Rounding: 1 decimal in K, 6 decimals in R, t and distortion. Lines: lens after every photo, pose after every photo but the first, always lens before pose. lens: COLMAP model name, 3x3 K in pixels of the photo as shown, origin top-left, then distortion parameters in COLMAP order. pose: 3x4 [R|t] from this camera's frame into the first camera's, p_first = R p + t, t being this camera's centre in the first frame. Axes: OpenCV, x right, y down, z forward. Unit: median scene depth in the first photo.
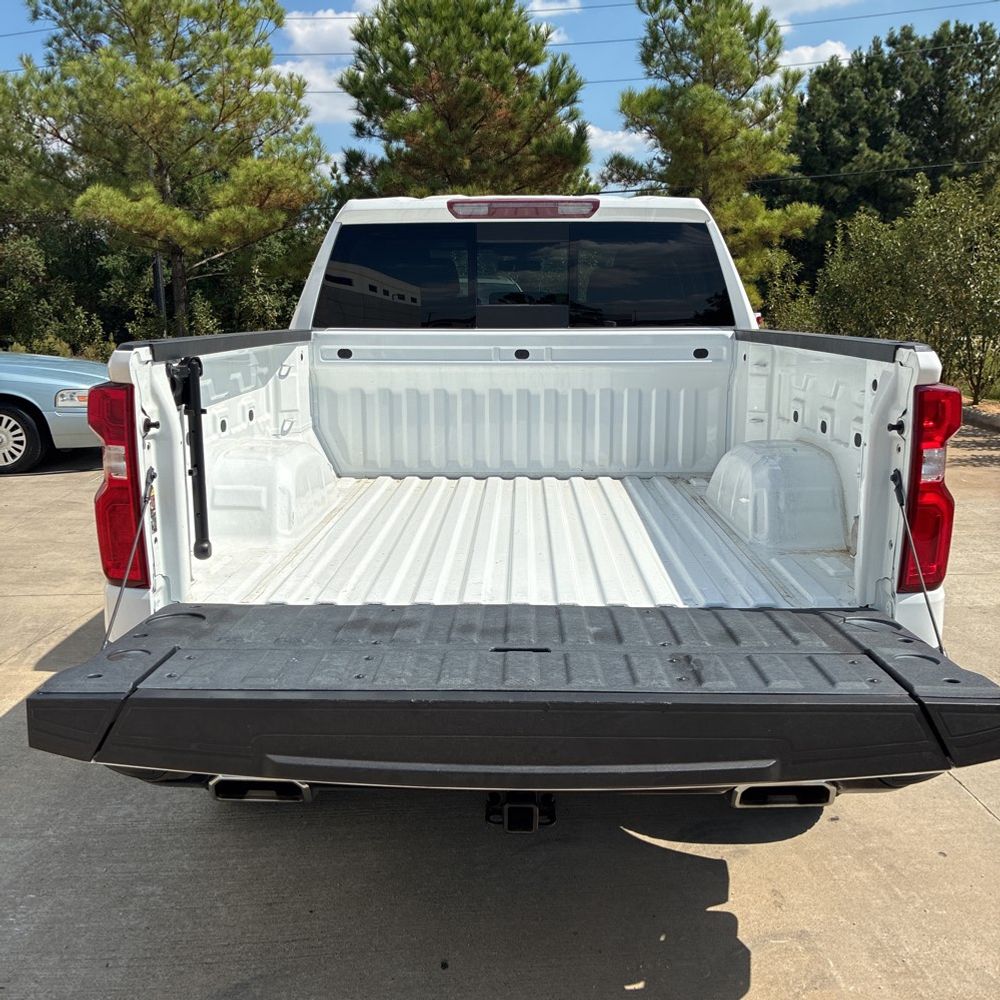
lens RADIAL K [[1013.8, 0, 500.8], [0, 1013.8, 487.7], [0, 0, 1]] dist [0.022145, 0.000000]
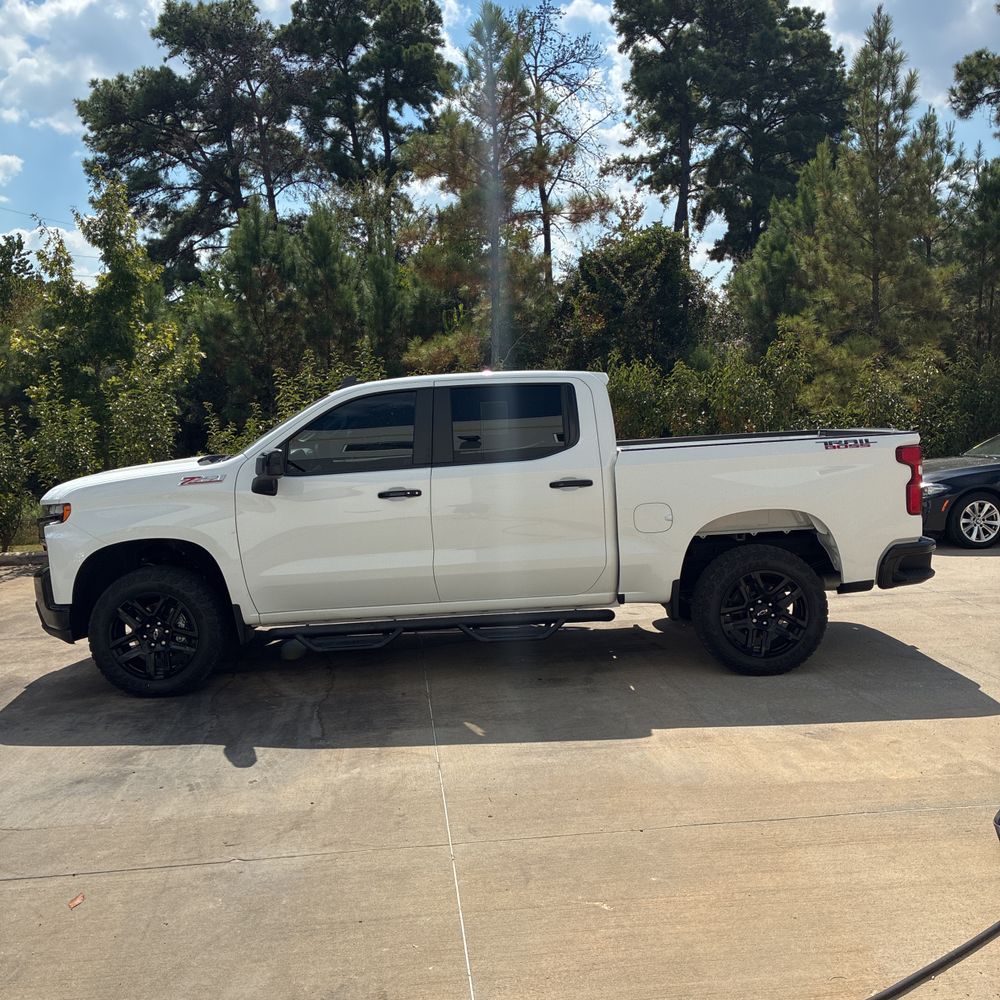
lens RADIAL K [[1013.8, 0, 493.4], [0, 1013.8, 493.1], [0, 0, 1]] dist [0.022145, 0.000000]
pose [[-0.031828, -0.073290, 0.996803, -1.321506], [0.227825, 0.970522, 0.078632, -0.192257], [-0.973182, 0.229599, -0.014193, 0.910807]]
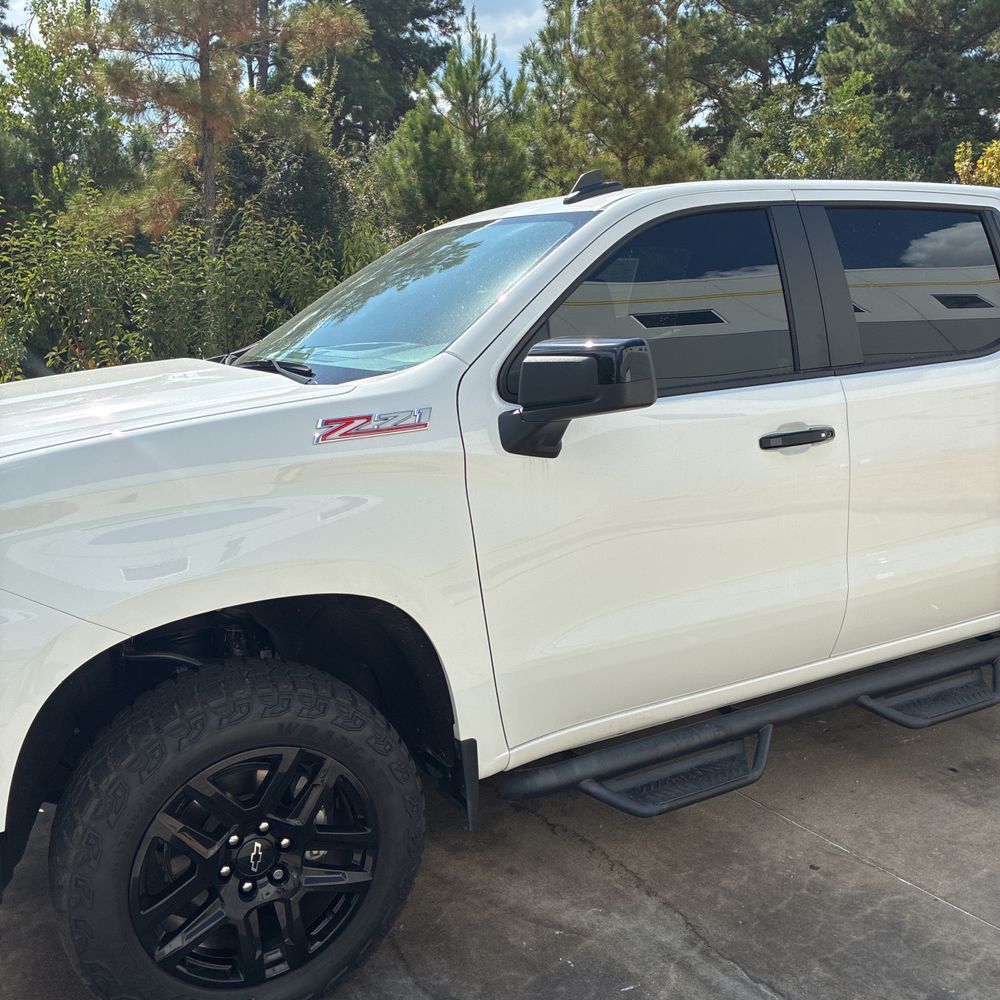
lens RADIAL K [[1013.8, 0, 492.7], [0, 1013.8, 487.9], [0, 0, 1]] dist [0.022145, 0.000000]
pose [[-0.477573, -0.139504, 0.867446, -0.545089], [0.198371, 0.944698, 0.261141, -0.266825], [-0.855905, 0.296791, -0.423489, 1.359878]]
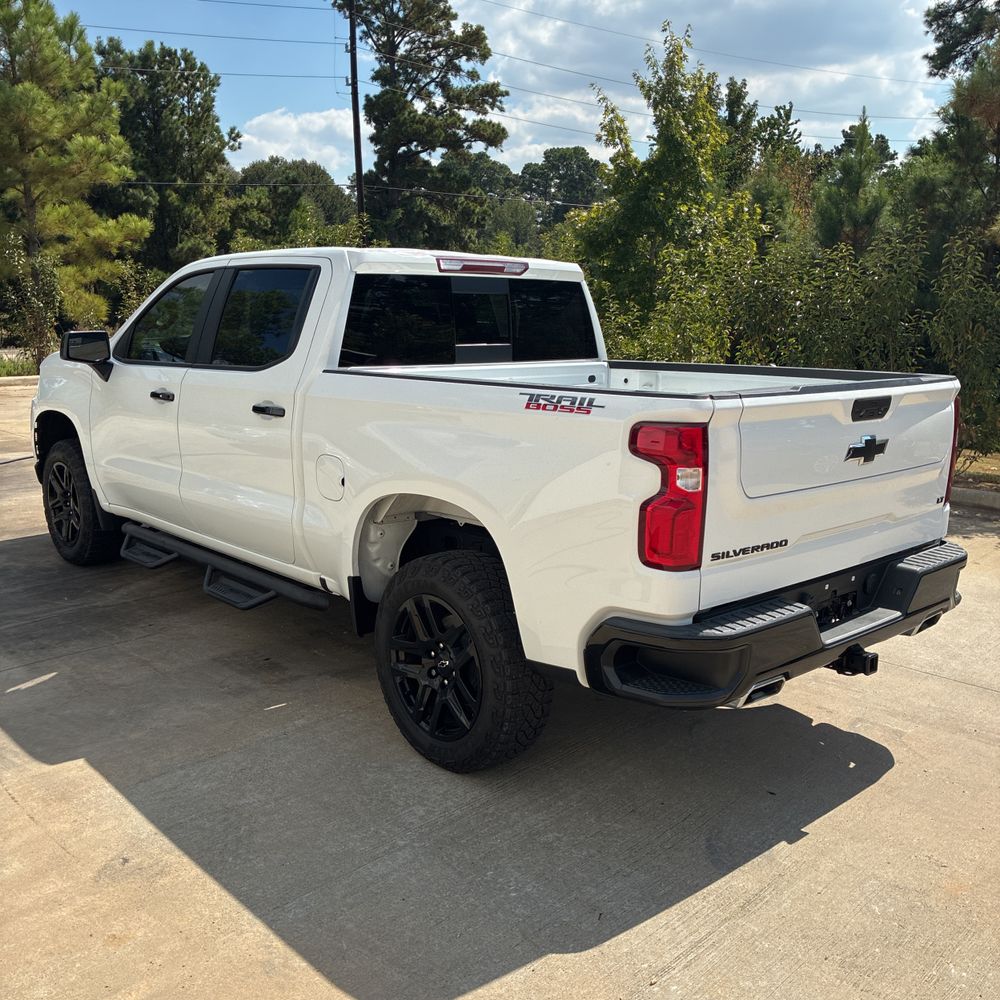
lens RADIAL K [[1013.8, 0, 503.1], [0, 1013.8, 496.9], [0, 0, 1]] dist [0.022145, 0.000000]
pose [[0.728072, -0.115152, 0.675760, -0.599138], [0.111674, 0.992545, 0.048815, -0.039556], [-0.676343, 0.039924, 0.735504, 0.064149]]
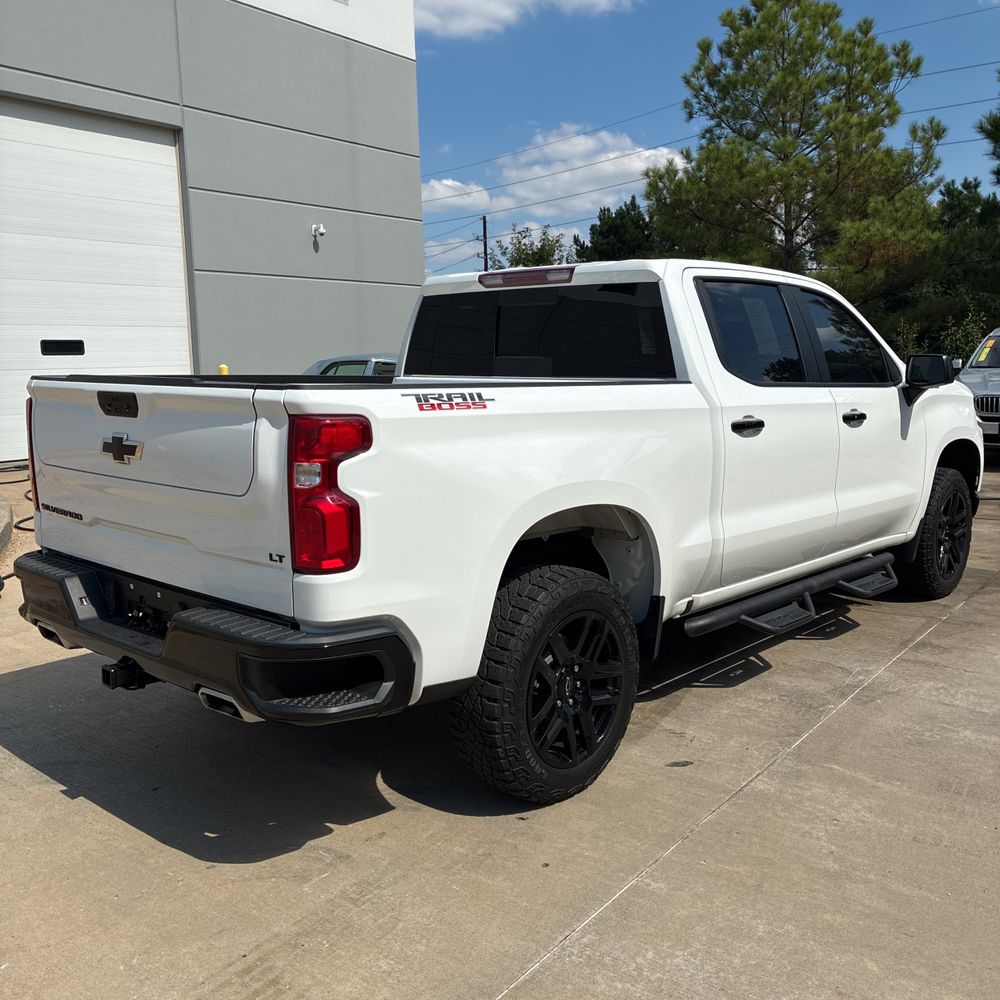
lens RADIAL K [[1013.8, 0, 496.2], [0, 1013.8, 491.8], [0, 0, 1]] dist [0.022145, 0.000000]
pose [[0.750552, 0.088454, -0.654864, 0.580599], [-0.121640, 0.992560, -0.005347, -0.009983], [0.649519, 0.083670, 0.755728, 0.068901]]
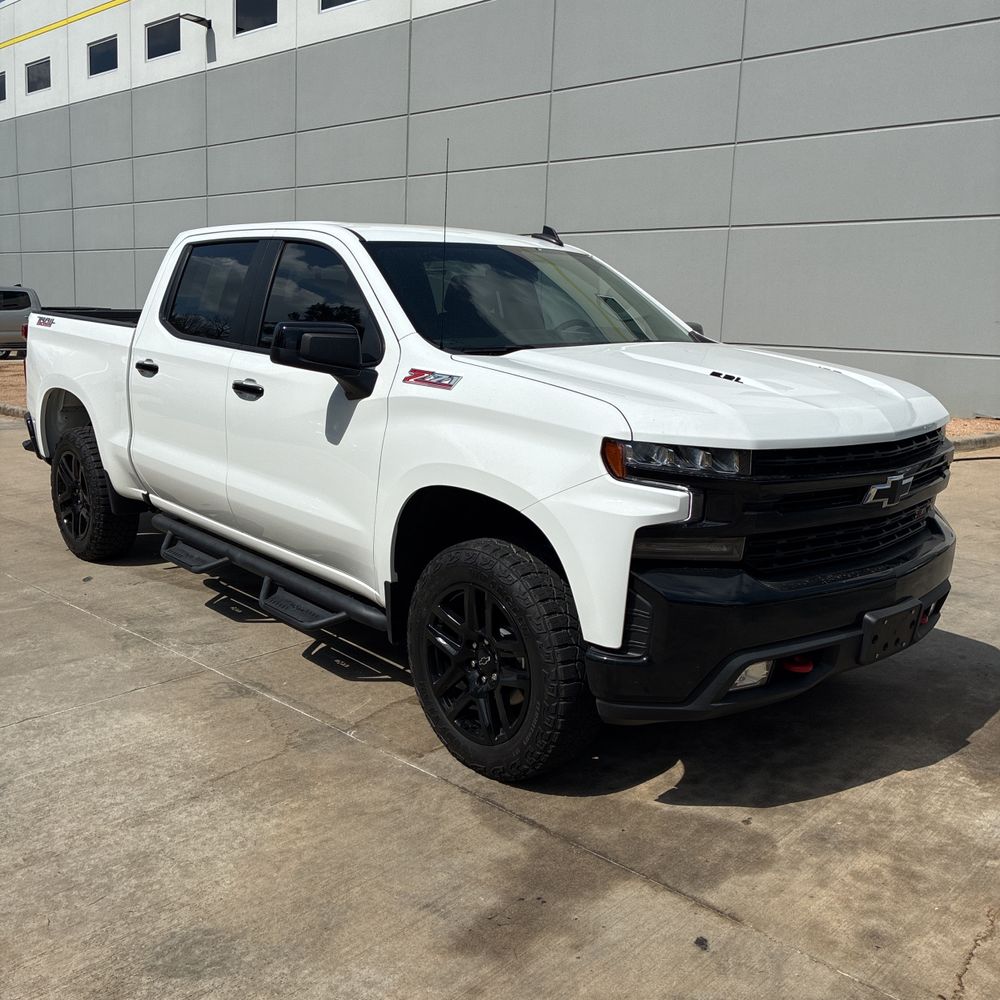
lens RADIAL K [[1013.8, 0, 501.3], [0, 1013.8, 485.5], [0, 0, 1]] dist [0.022145, 0.000000]
pose [[-0.732717, 0.111238, -0.671381, 0.616040], [-0.149618, 0.936081, 0.318381, -0.343149], [0.663883, 0.333734, -0.669239, 1.705739]]
